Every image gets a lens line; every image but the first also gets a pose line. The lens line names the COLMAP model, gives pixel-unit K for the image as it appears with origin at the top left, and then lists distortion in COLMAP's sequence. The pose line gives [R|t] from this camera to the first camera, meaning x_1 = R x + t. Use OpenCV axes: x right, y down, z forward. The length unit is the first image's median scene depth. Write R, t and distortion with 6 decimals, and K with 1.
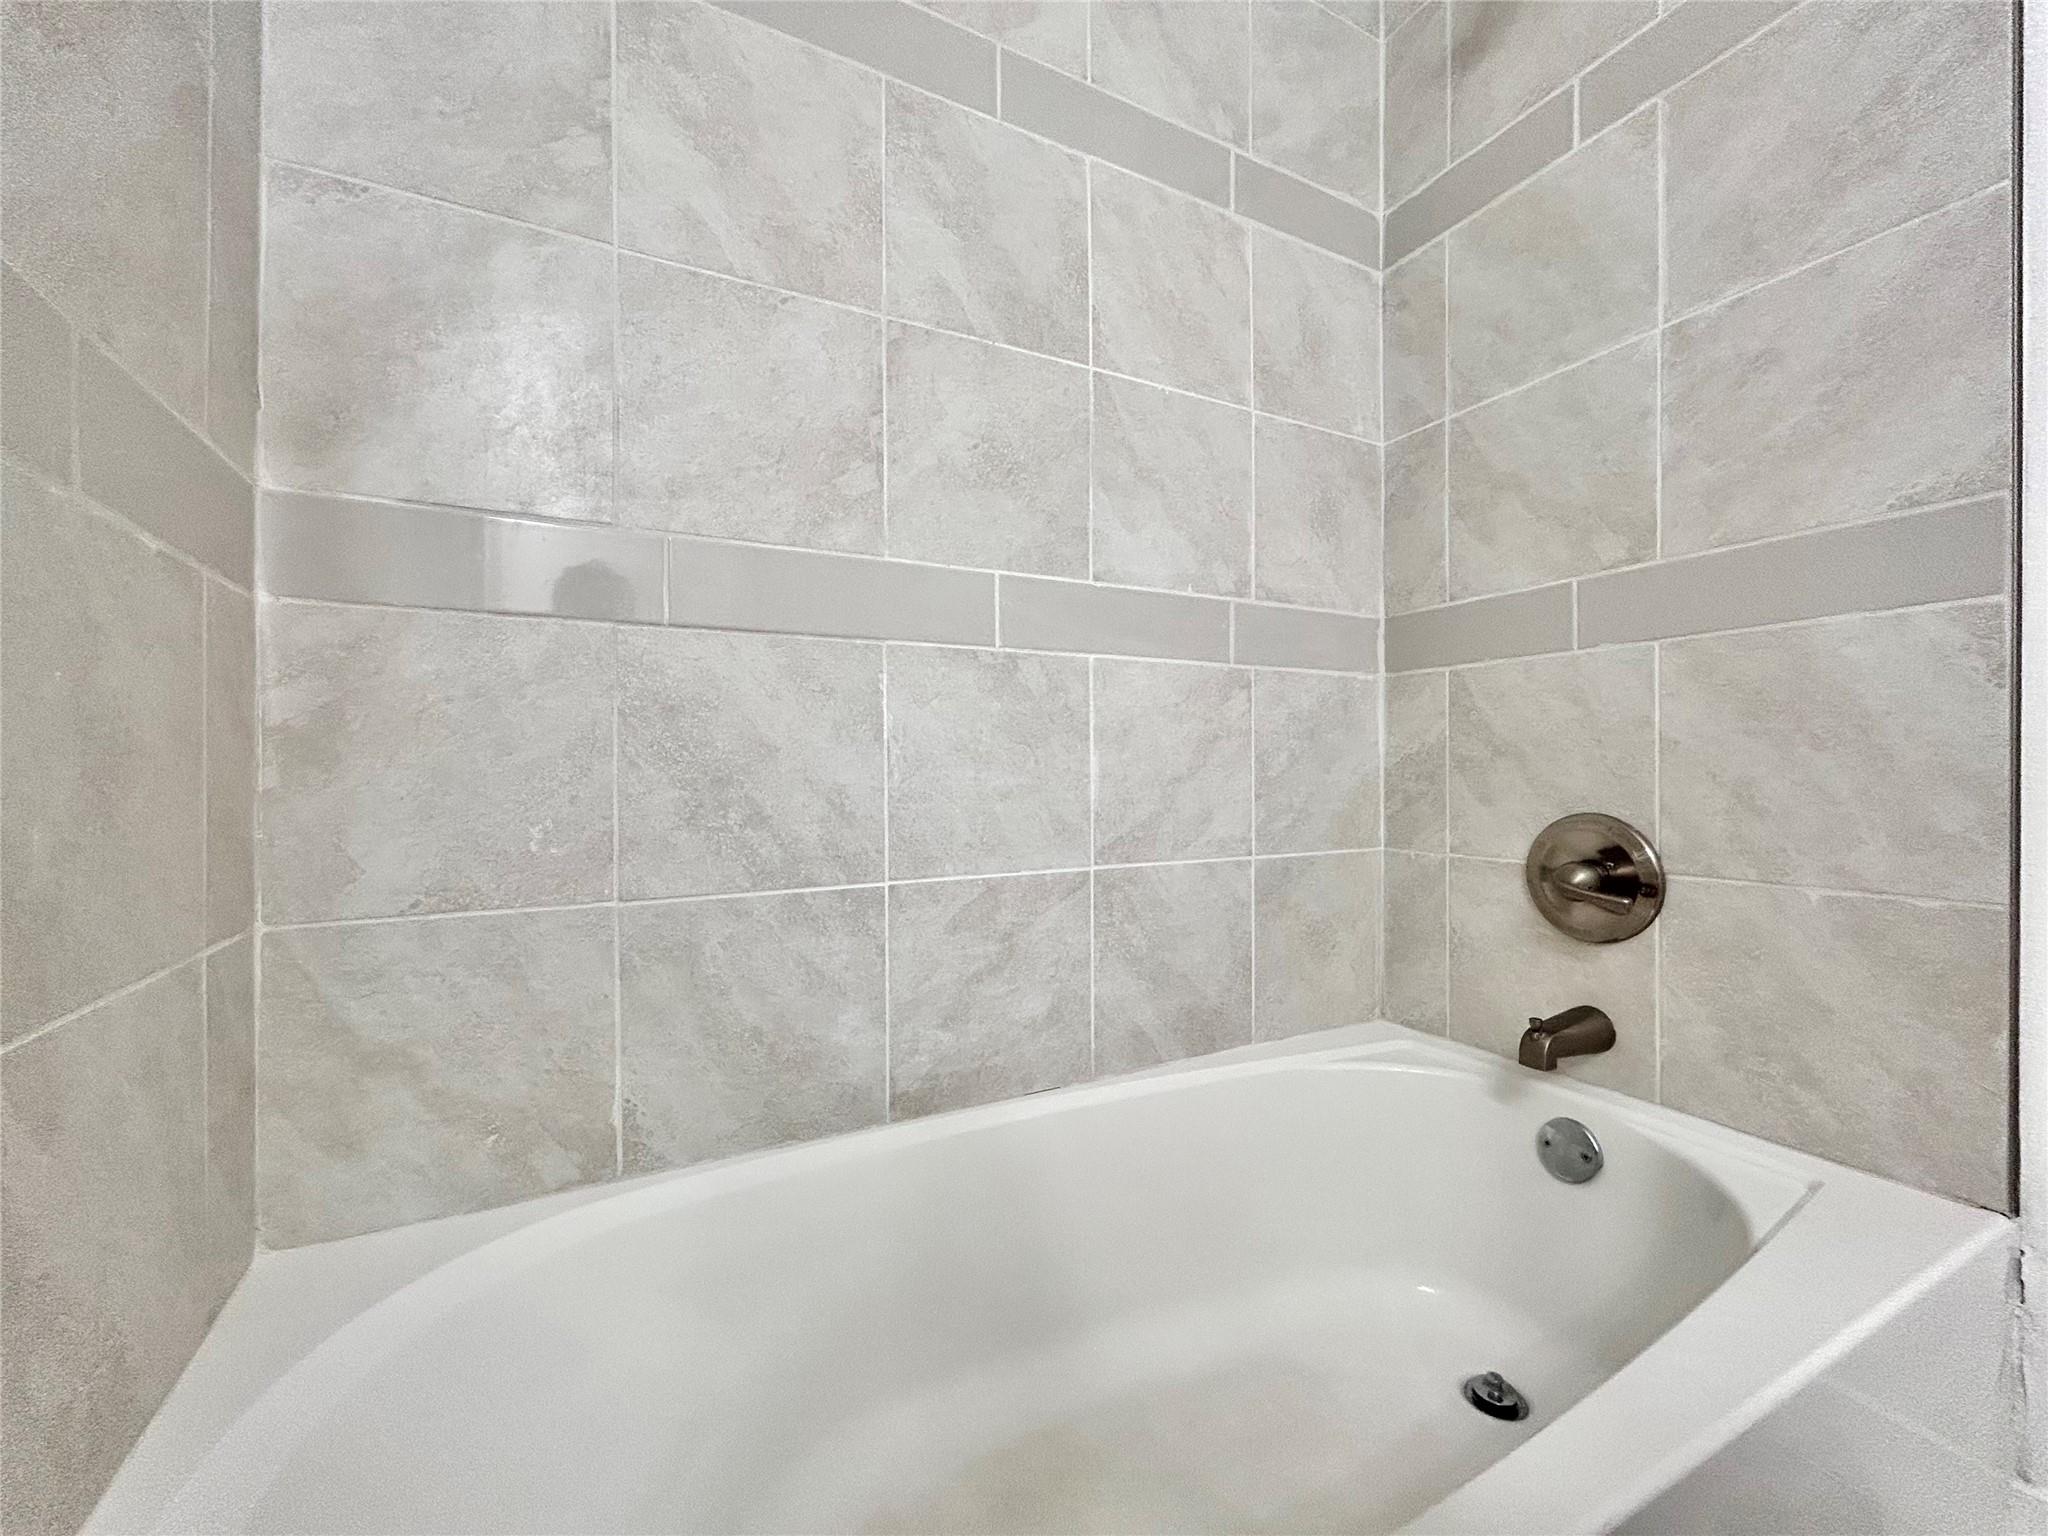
lens RADIAL K [[821.9, 0, 1022.3], [0, 821.9, 772.3], [0, 0, 1]] dist [0.000271, -0.004713]
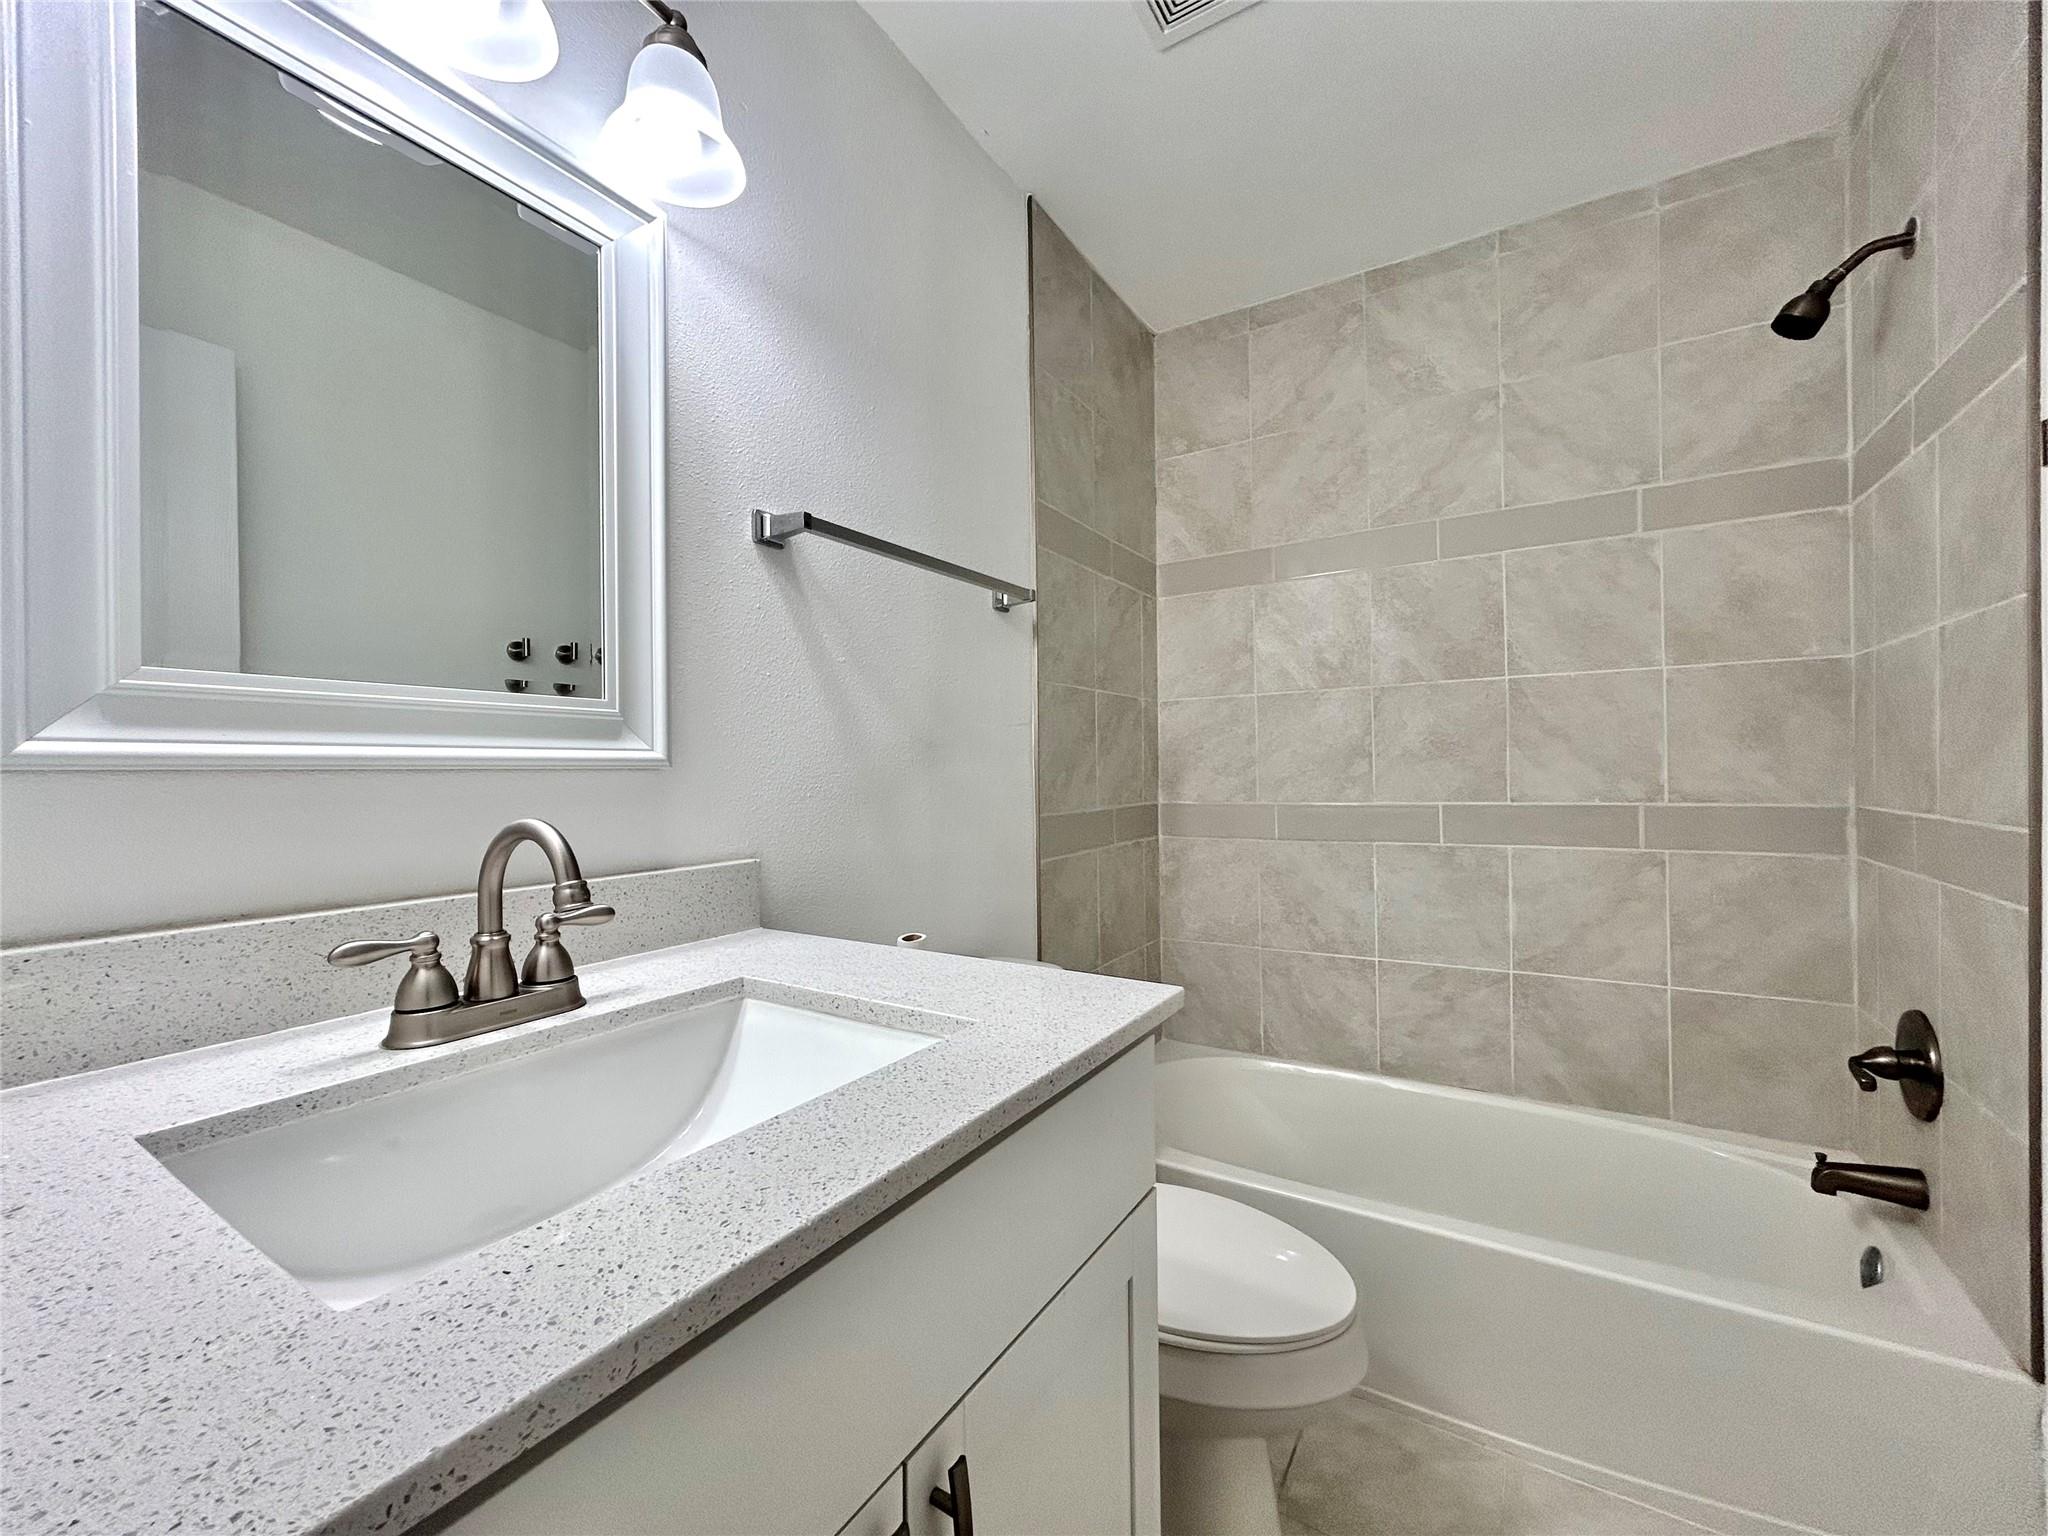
lens RADIAL K [[828.4, 0, 1024.0], [0, 828.4, 768.0], [0, 0, 1]] dist [-0.001918, -0.000270]
pose [[0.508411, -0.004657, -0.861102, 1.076076], [0.015040, 0.999881, 0.003472, -0.333845], [0.860983, -0.014717, 0.508420, -0.749152]]
